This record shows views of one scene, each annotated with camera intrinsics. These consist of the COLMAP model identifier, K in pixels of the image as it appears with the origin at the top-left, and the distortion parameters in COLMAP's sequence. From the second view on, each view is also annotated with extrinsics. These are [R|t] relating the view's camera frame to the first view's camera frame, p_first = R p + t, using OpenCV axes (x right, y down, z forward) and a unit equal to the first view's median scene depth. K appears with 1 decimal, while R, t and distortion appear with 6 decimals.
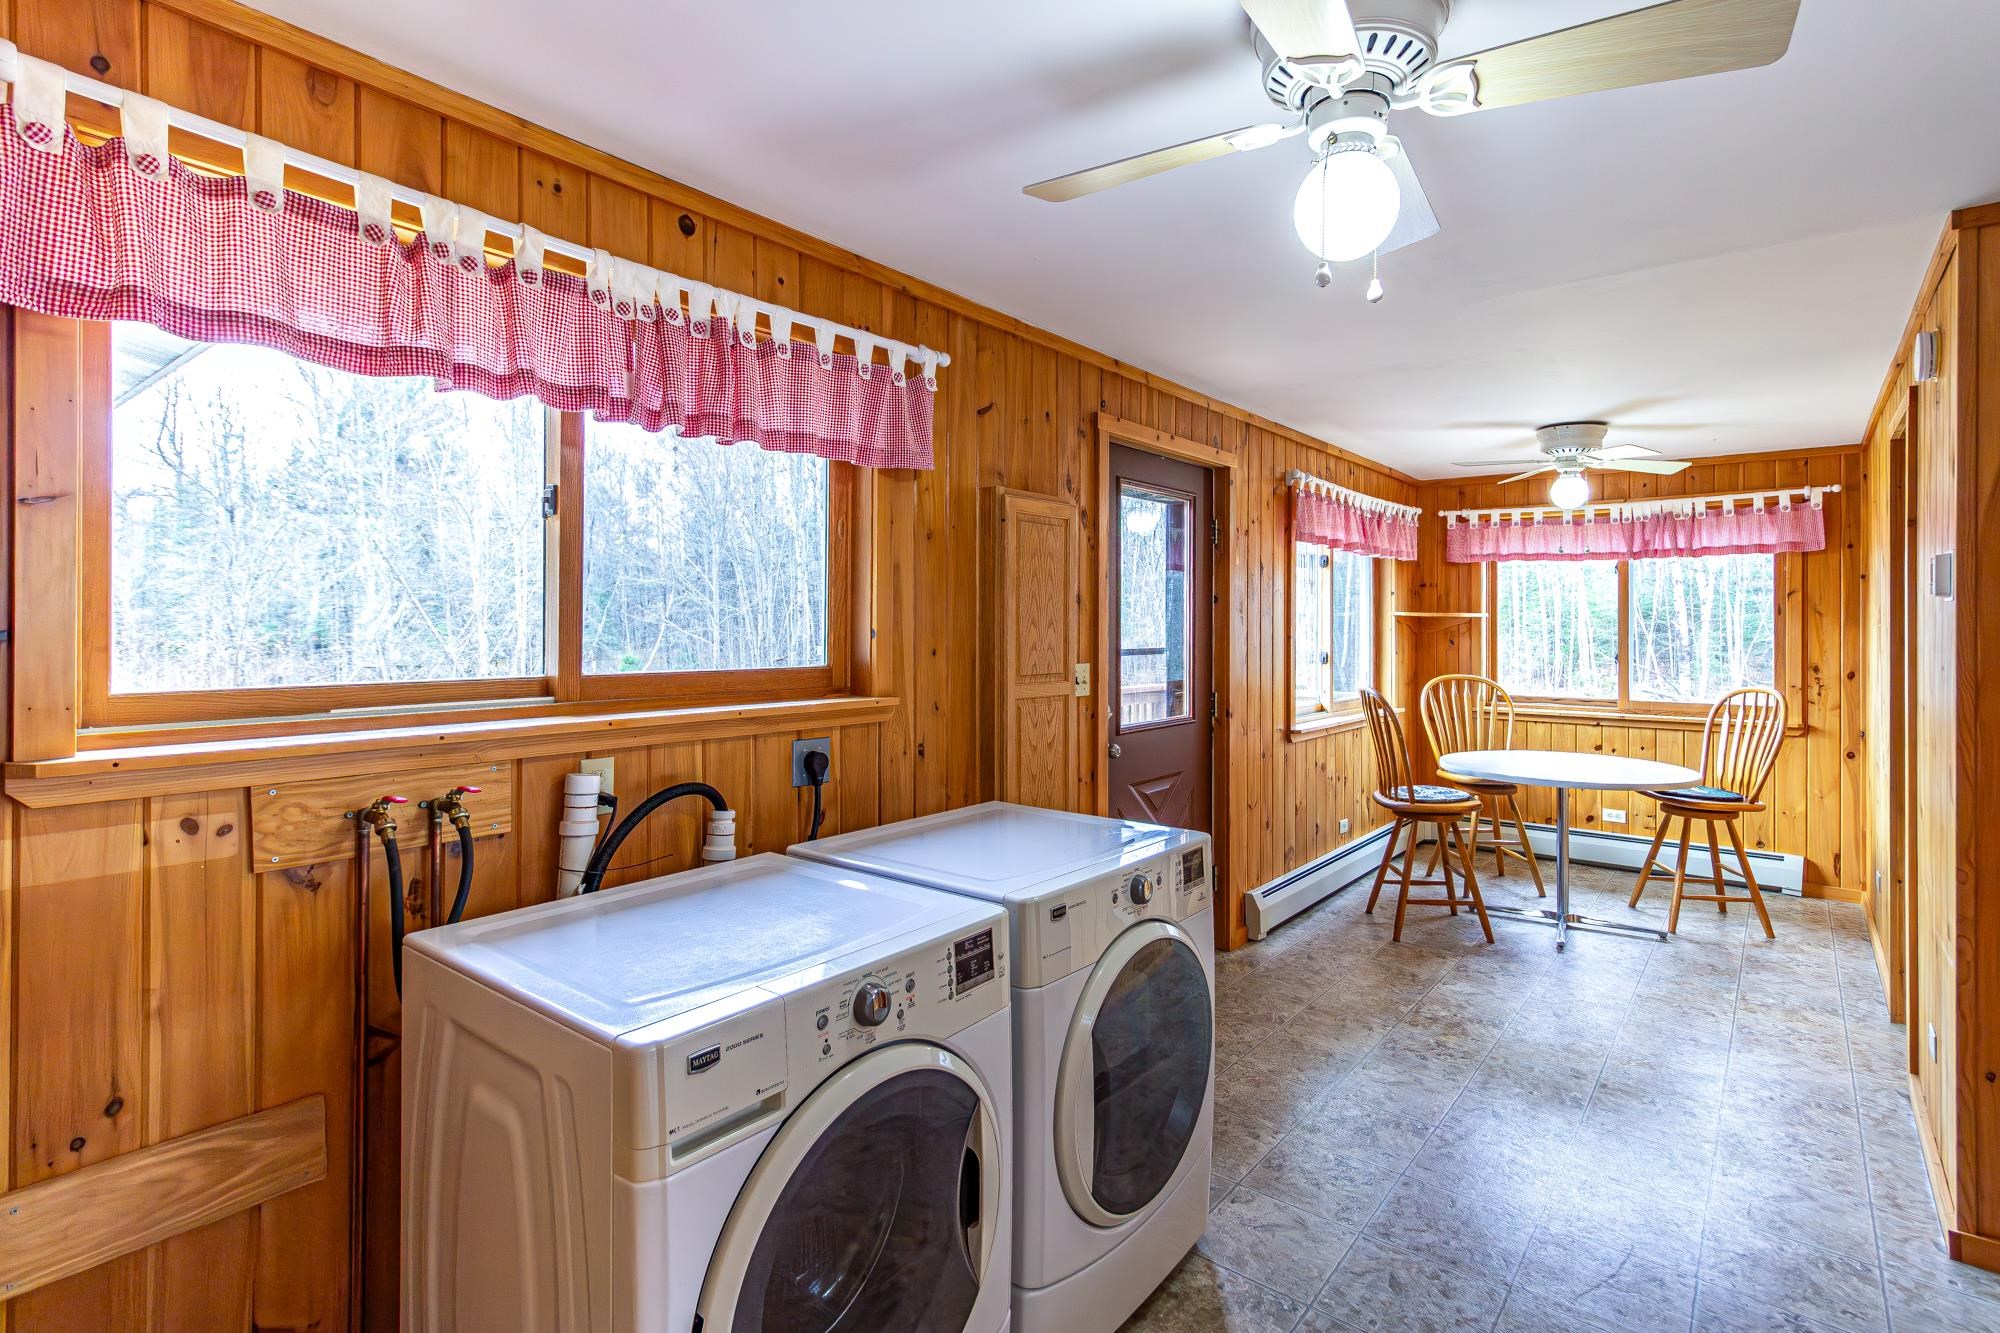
lens RADIAL K [[989.2, 0, 964.3], [0, 989.2, 626.5], [0, 0, 1]] dist [0.002630, 0.000145]
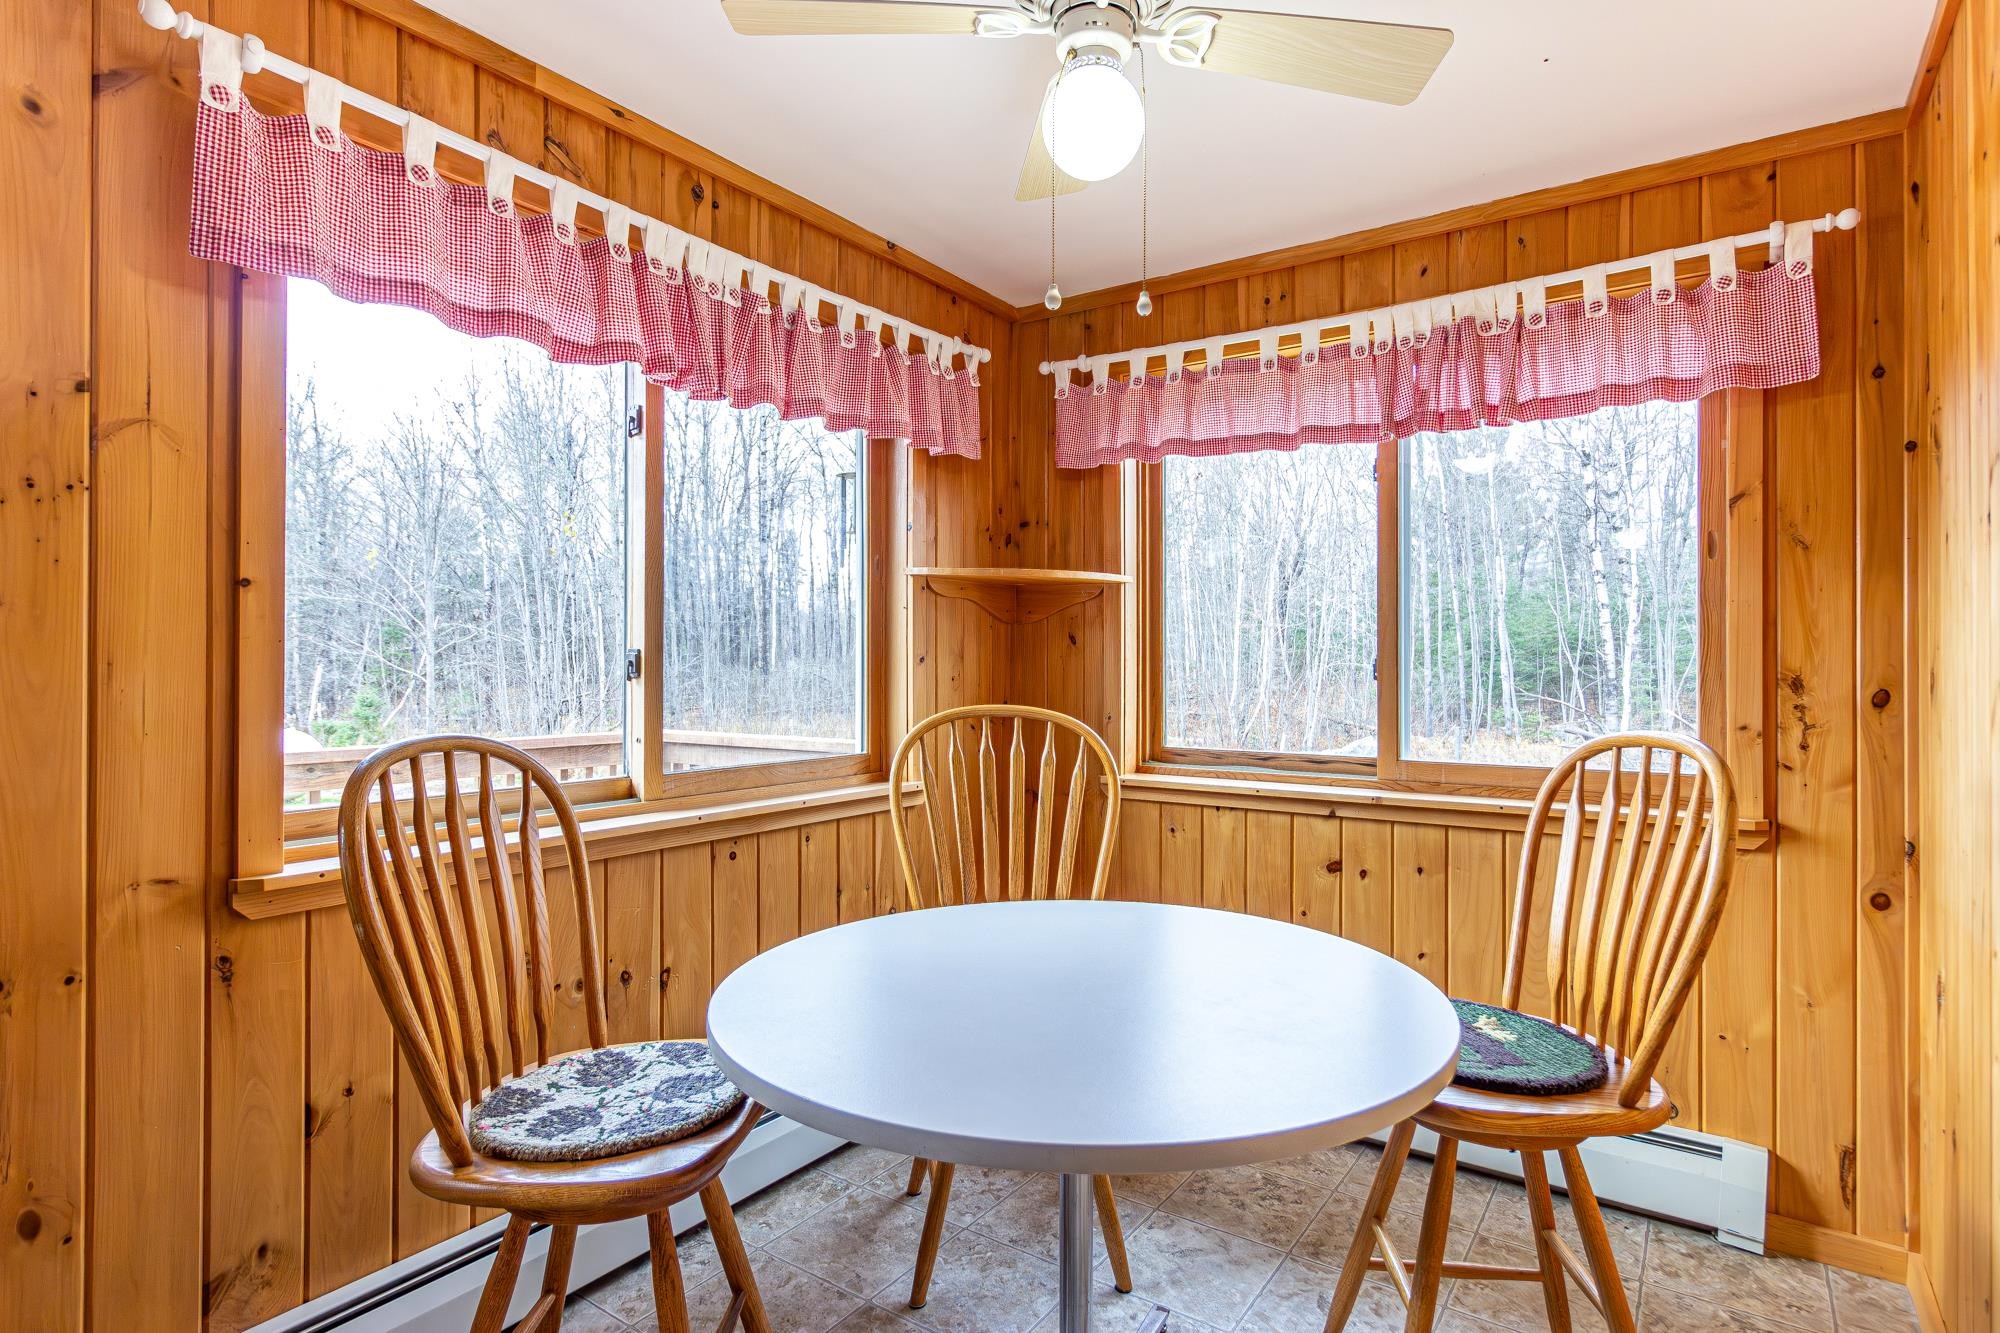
lens RADIAL K [[1022.8, 0, 1001.9], [0, 1022.8, 667.7], [0, 0, 1]] dist [-0.004061, 0.000830]
pose [[0.996828, -0.001393, 0.079571, 0.482038], [0.001419, 0.999999, -0.000264, 0.034278], [-0.079571, 0.000377, 0.996829, 0.585063]]
